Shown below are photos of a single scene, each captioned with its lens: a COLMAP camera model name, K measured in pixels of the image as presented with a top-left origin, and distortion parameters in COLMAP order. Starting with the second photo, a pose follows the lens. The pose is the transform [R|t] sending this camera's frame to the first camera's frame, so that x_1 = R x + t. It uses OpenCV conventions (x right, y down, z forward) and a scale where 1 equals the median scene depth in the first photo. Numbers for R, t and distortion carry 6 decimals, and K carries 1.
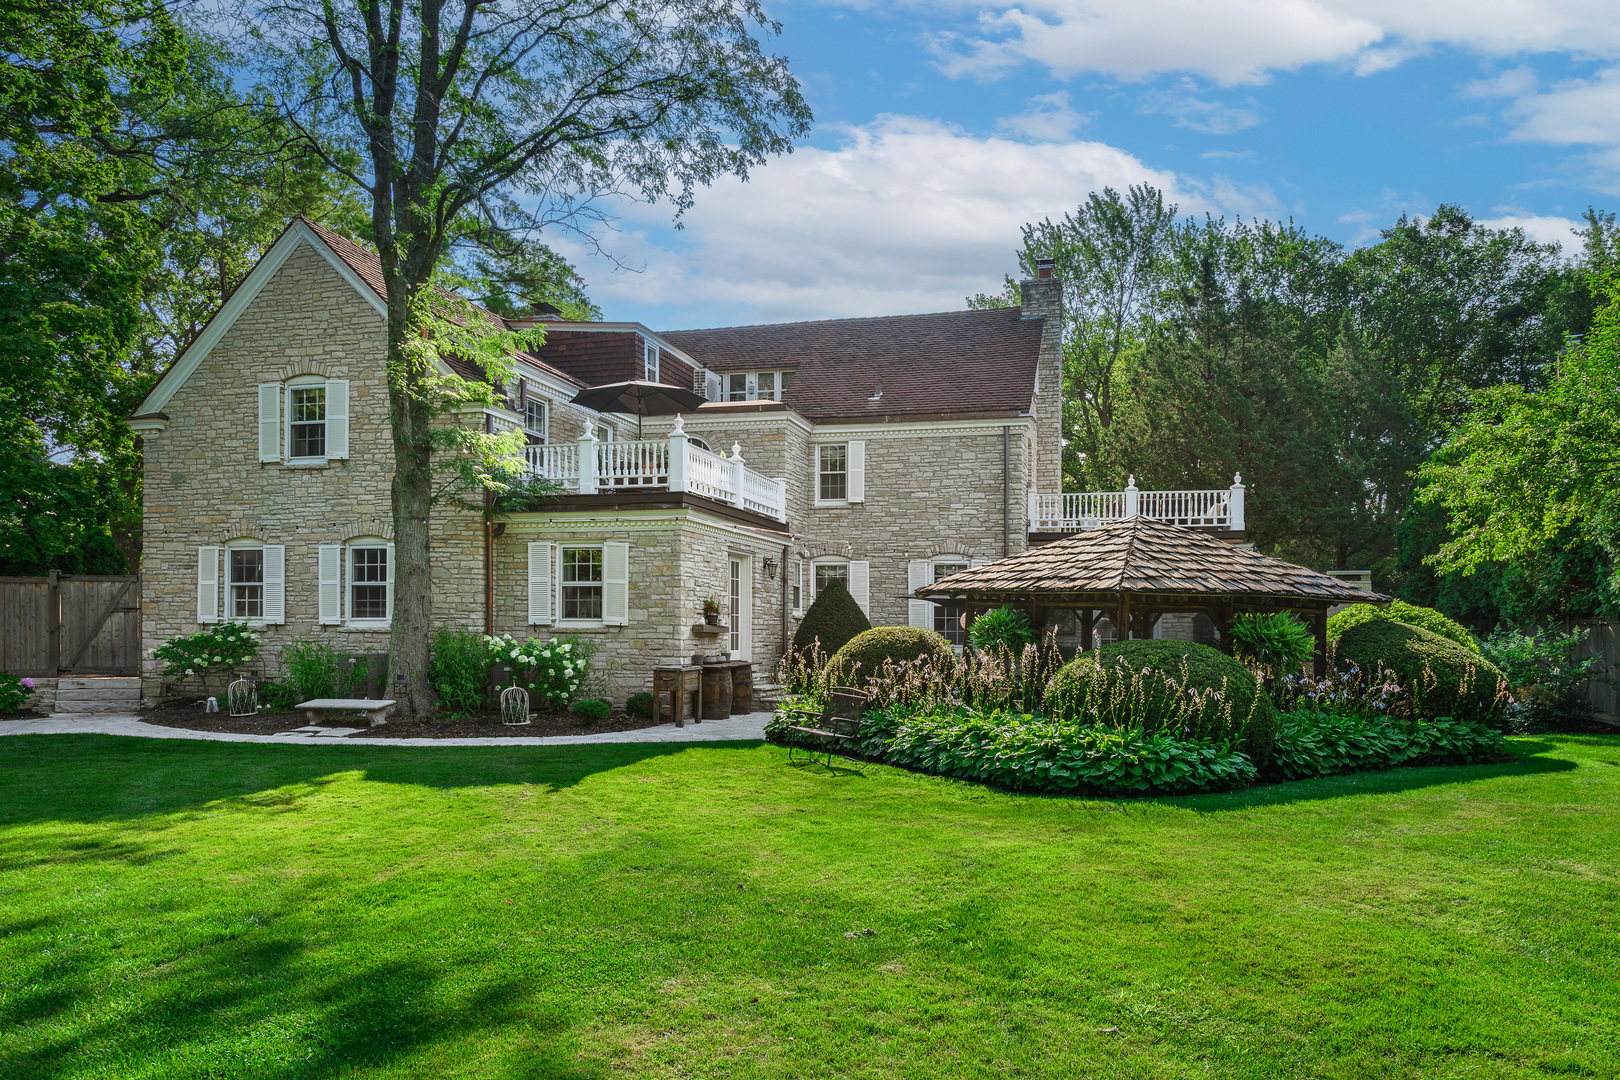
lens RADIAL K [[1110.7, 0, 872.9], [0, 1110.7, 634.0], [0, 0, 1]] dist [0.005183, 0.000460]
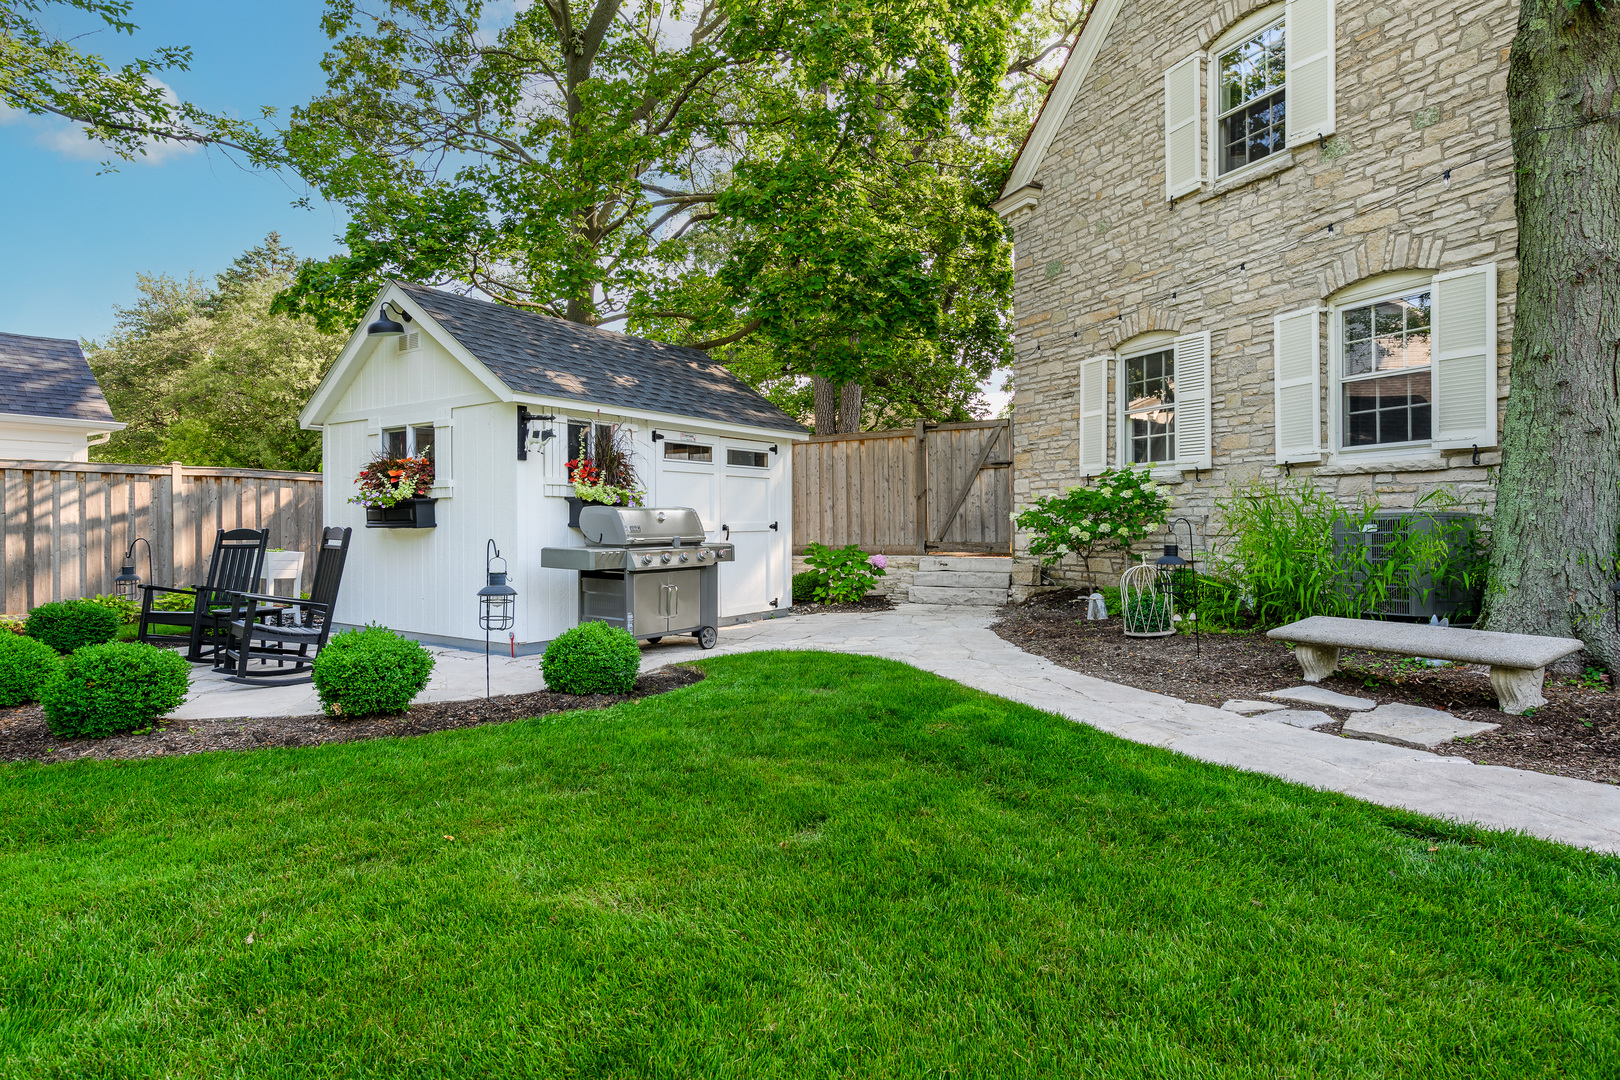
lens RADIAL K [[878.6, 0, 817.6], [0, 878.6, 524.5], [0, 0, 1]] dist [-0.001595, -0.002121]
pose [[0.649496, -0.009391, -0.760307, -0.318517], [0.005332, 0.999955, -0.007796, 0.022328], [0.760346, 0.001010, 0.649517, 0.554892]]
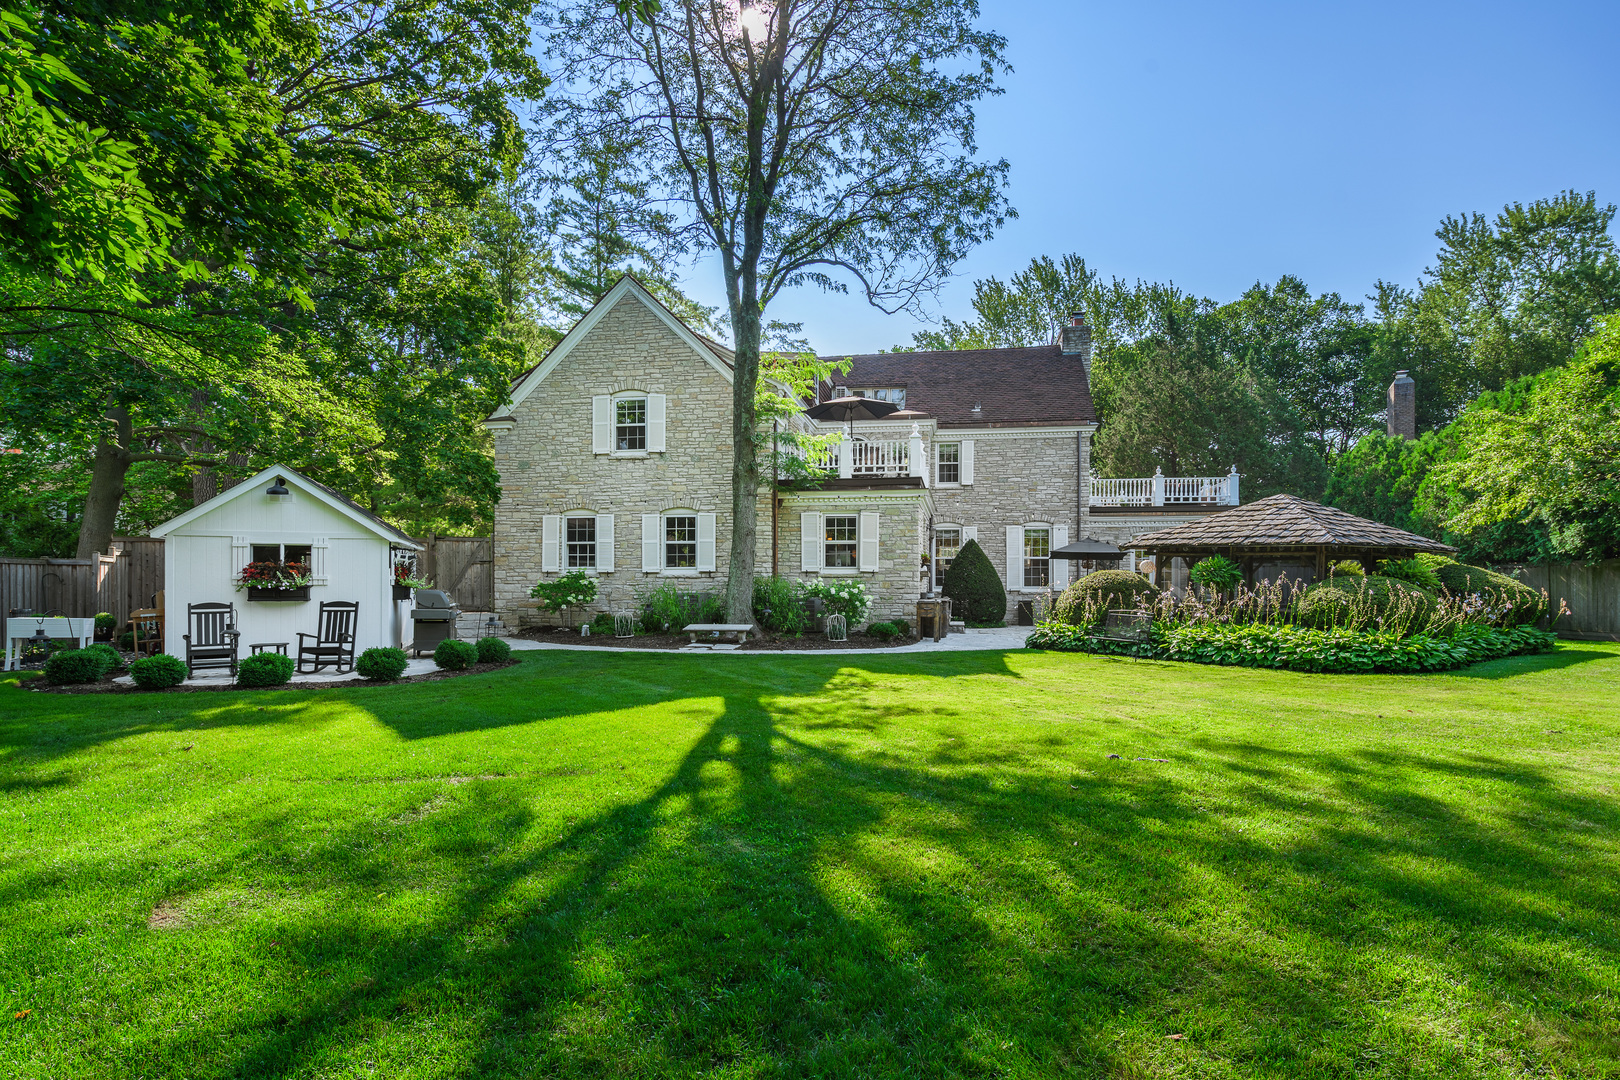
lens RADIAL K [[855.1, 0, 816.6], [0, 855.1, 592.2], [0, 0, 1]] dist [0.001971, -0.000323]
pose [[0.996352, -0.006226, 0.085110, -0.371015], [0.005579, 0.999954, 0.007837, 0.009042], [-0.085155, -0.007334, 0.996341, -0.071183]]
